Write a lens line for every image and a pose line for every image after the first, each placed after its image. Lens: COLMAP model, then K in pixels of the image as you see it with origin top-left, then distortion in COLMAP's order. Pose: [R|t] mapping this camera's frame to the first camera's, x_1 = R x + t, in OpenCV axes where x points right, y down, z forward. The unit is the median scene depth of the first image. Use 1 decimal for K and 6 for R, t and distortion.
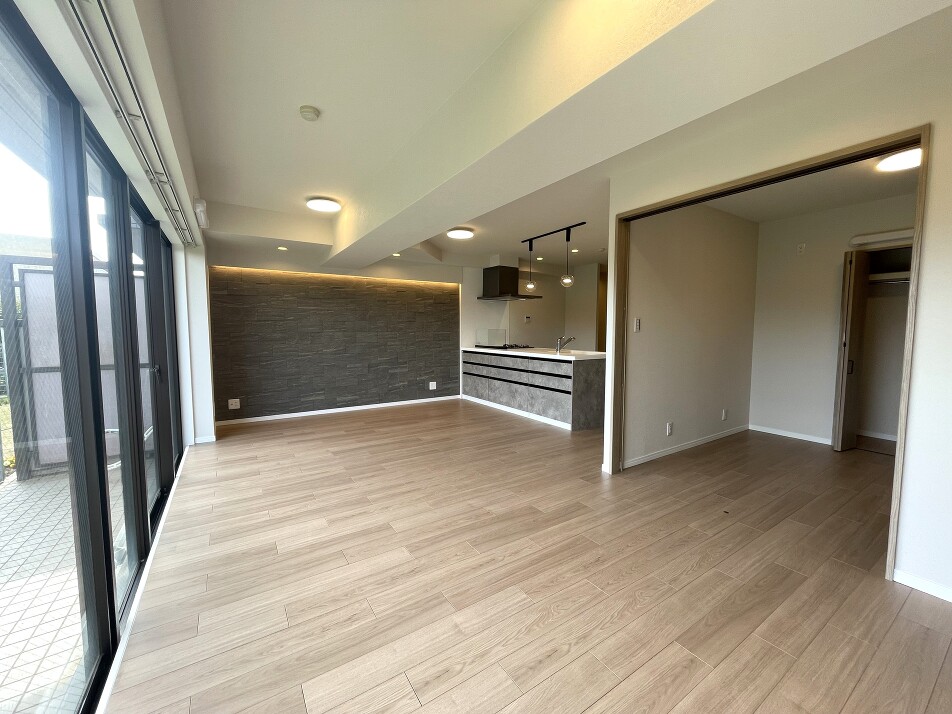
lens RADIAL K [[381.2, 0, 473.9], [0, 381.2, 353.4], [0, 0, 1]] dist [-0.010575, 0.000336]
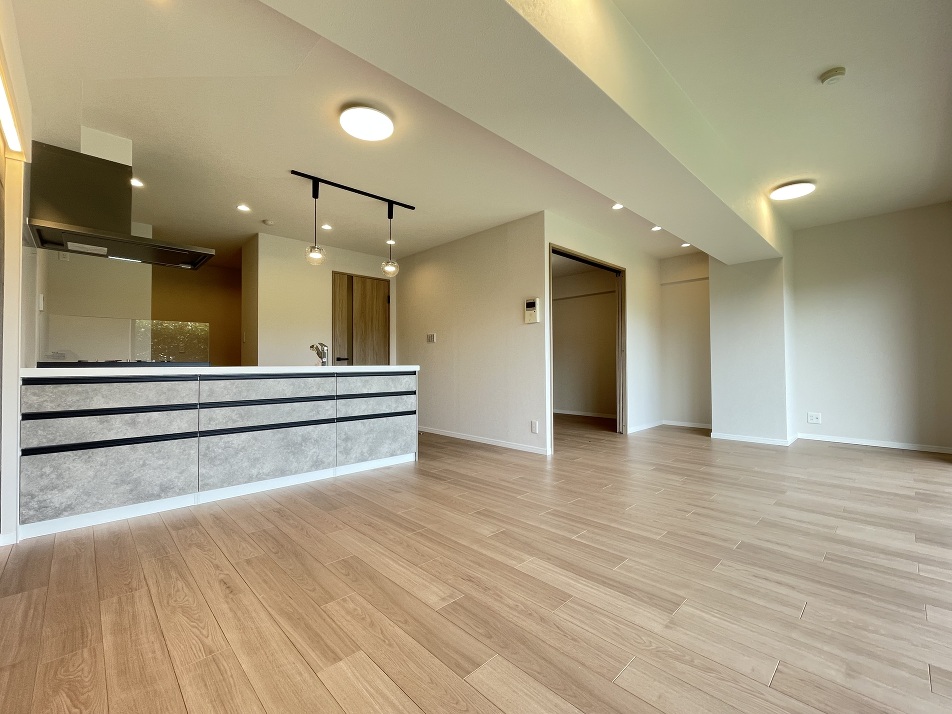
lens RADIAL K [[412.2, 0, 465.9], [0, 412.2, 357.2], [0, 0, 1]] dist [-0.008532, 0.001700]
pose [[-0.183030, 0.014626, 0.982998, -0.599469], [0.066056, 0.997813, -0.002547, -0.002159], [-0.980886, 0.064467, -0.183596, 1.023669]]
